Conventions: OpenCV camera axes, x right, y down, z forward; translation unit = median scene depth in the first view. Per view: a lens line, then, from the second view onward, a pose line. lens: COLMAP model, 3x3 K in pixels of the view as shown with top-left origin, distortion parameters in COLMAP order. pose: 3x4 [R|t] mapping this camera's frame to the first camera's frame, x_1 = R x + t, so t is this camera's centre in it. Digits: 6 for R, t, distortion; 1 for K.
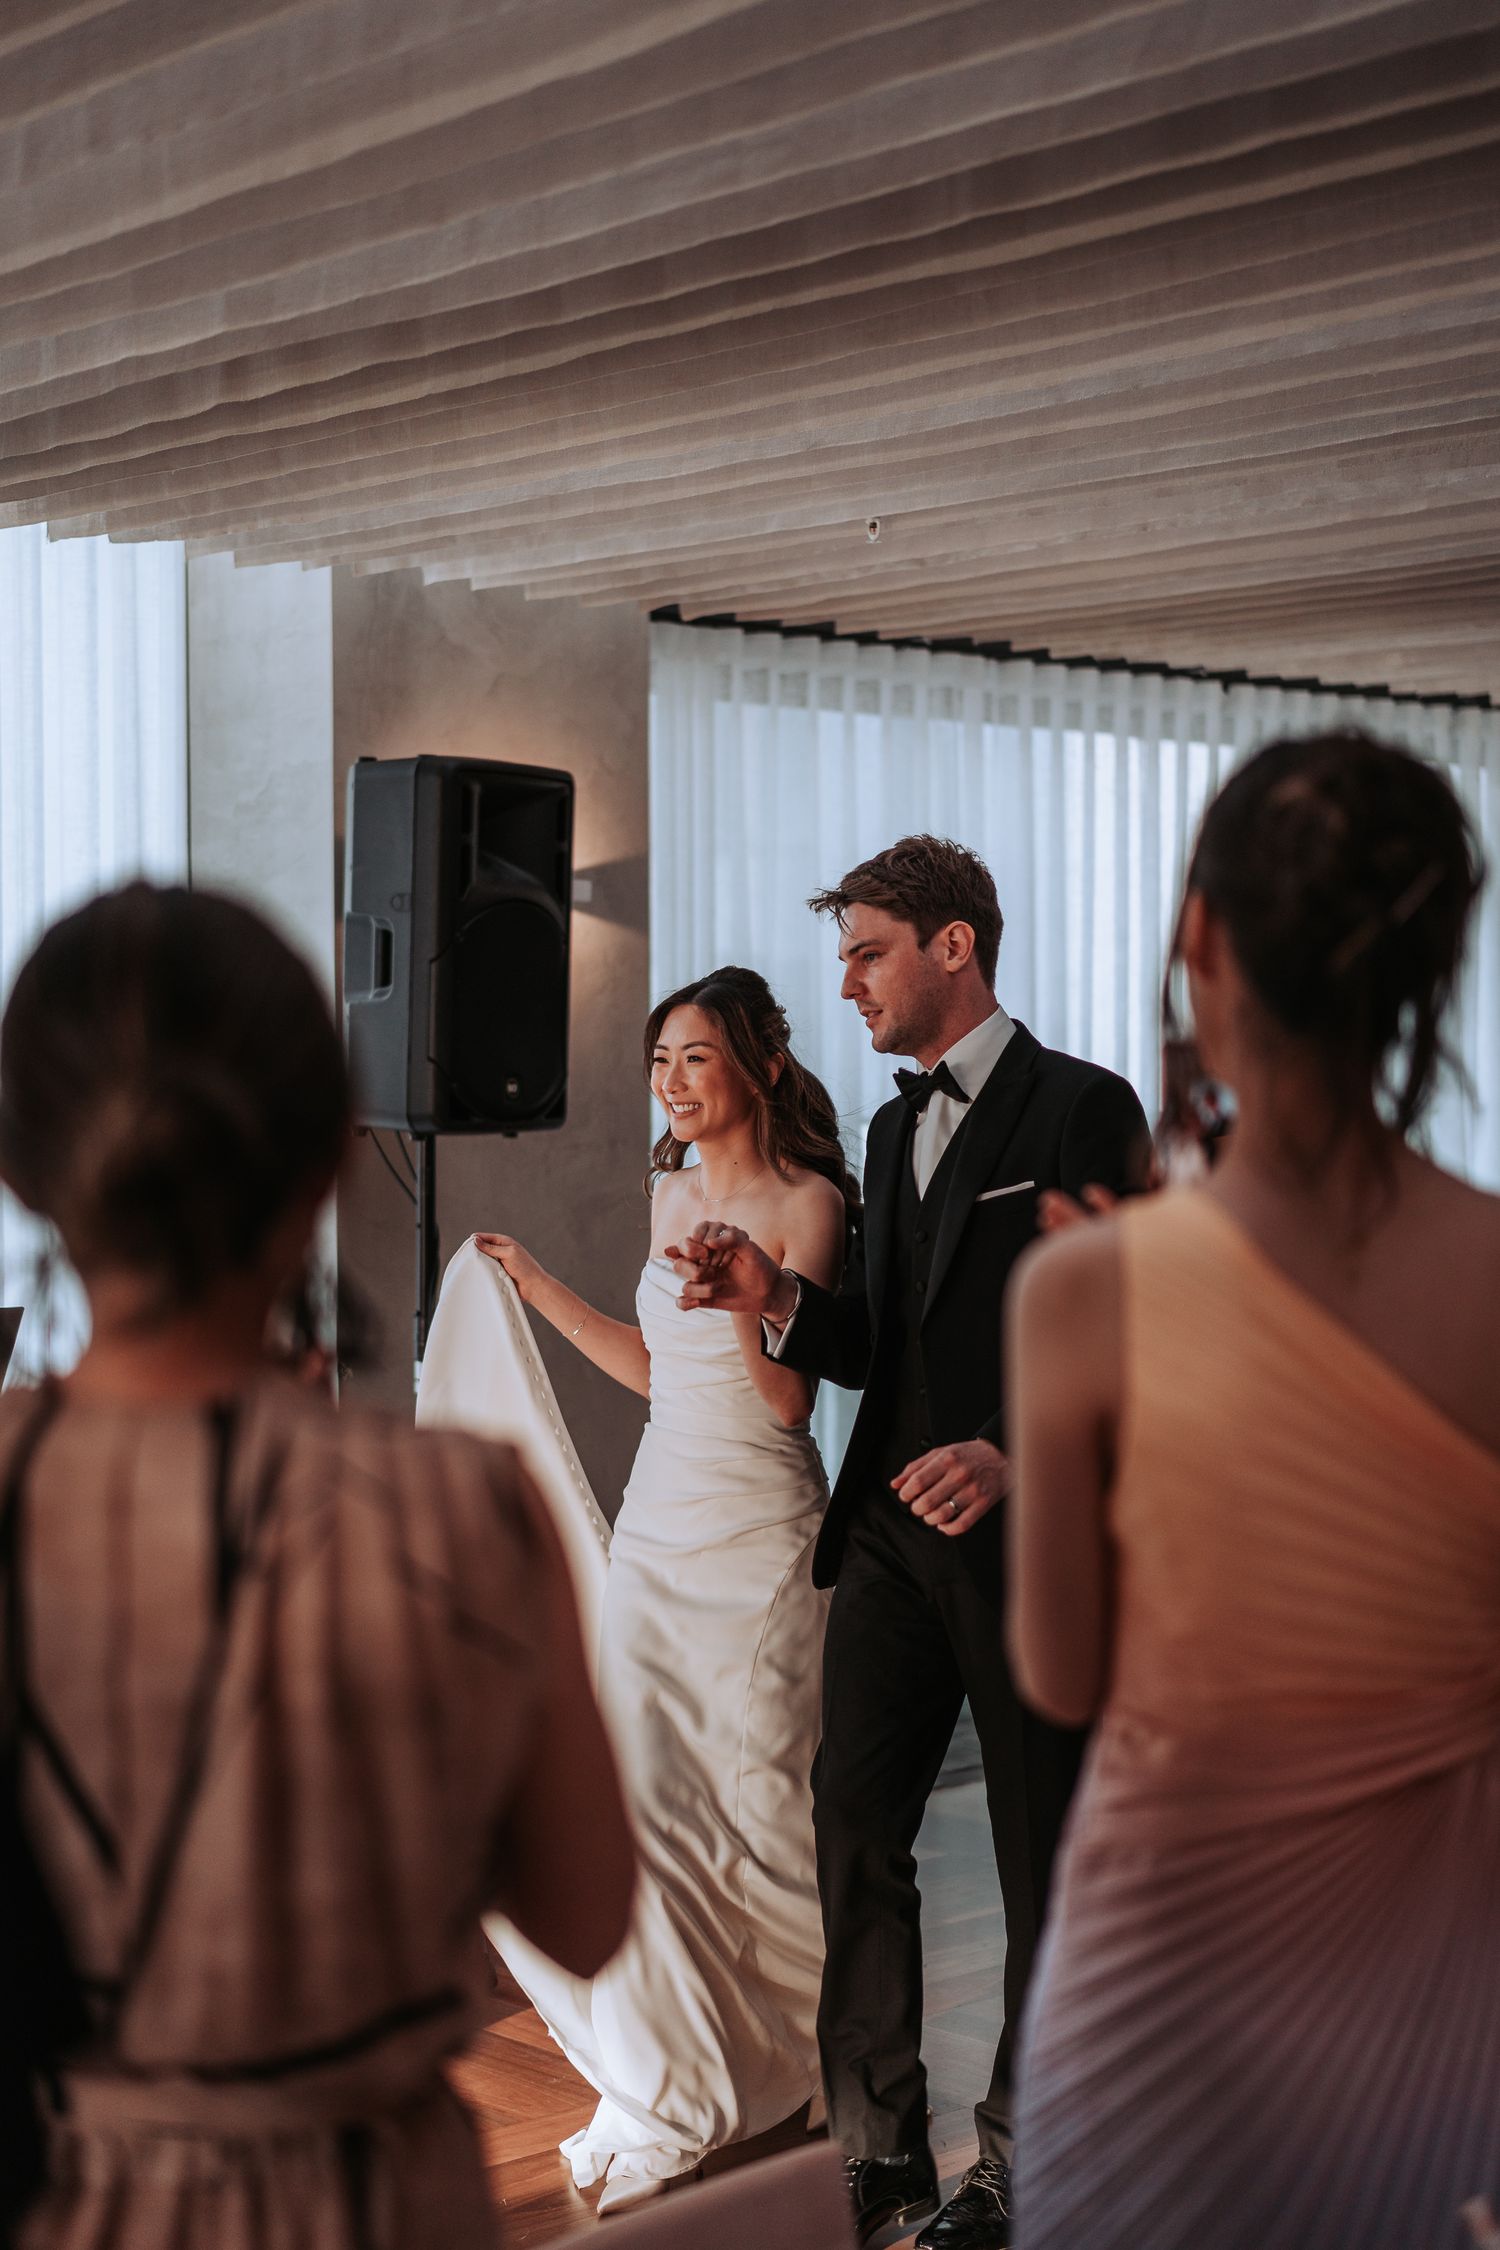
lens RADIAL K [[3589.9, 0, 751.6], [0, 3589.9, 1128.2], [0, 0, 1]] dist [0.004481, -0.021497]
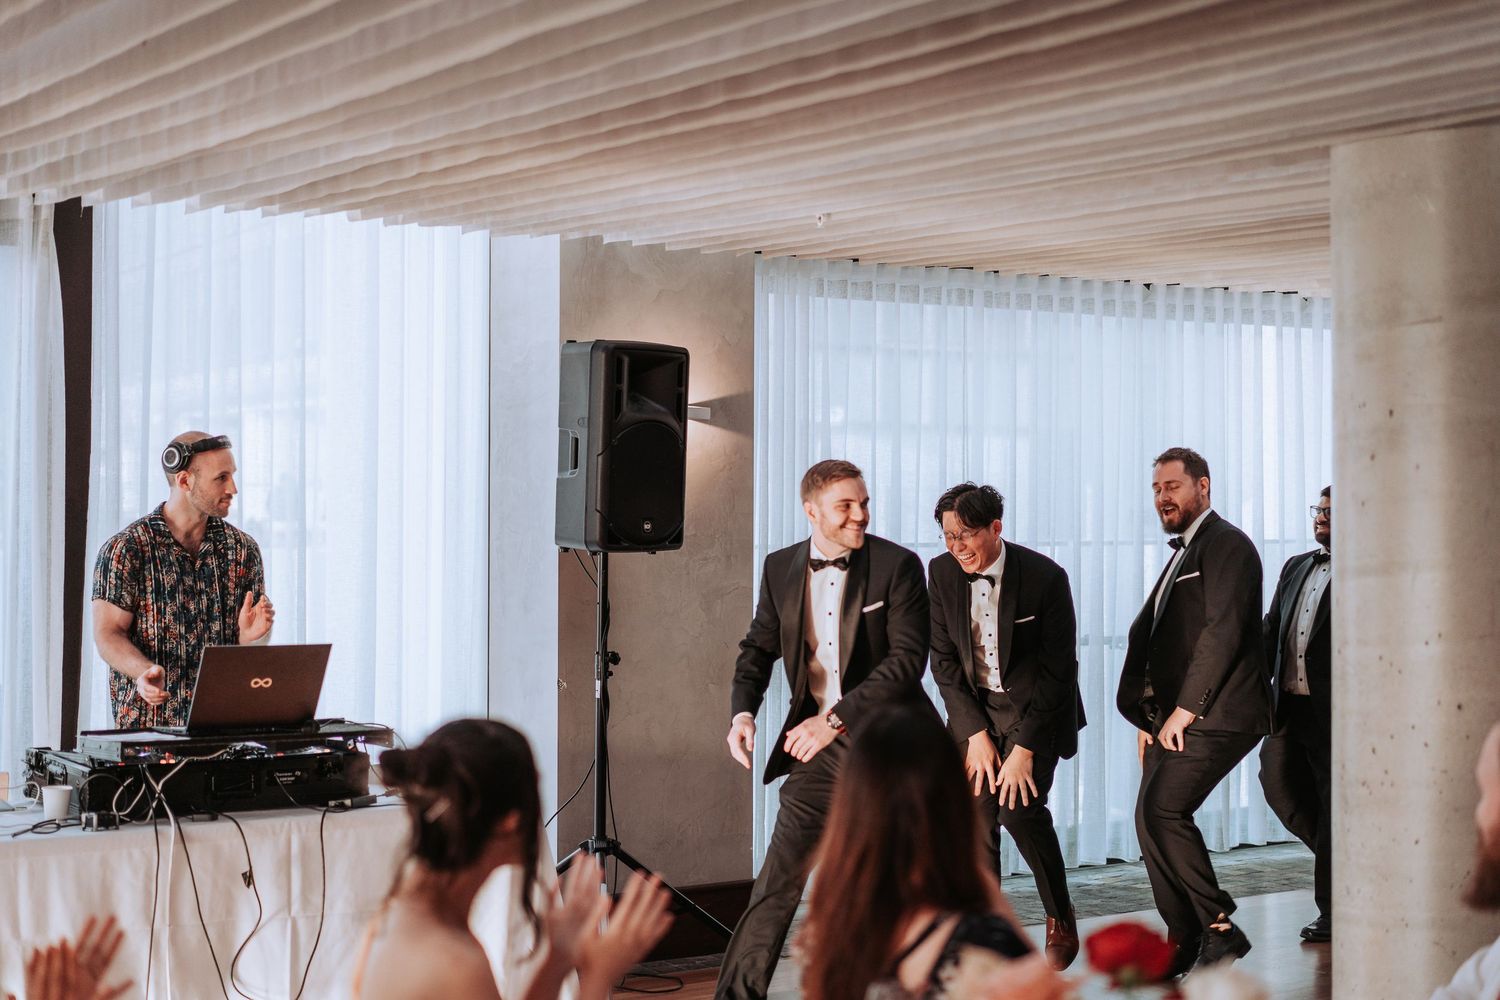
lens RADIAL K [[2393.3, 0, 751.7], [0, 2393.3, 494.1], [0, 0, 1]] dist [0.004481, -0.021497]
pose [[0.991180, 0.009047, -0.132210, 0.139972], [-0.011340, 0.999798, -0.016597, -0.008072], [0.132034, 0.017950, 0.991083, -0.167451]]
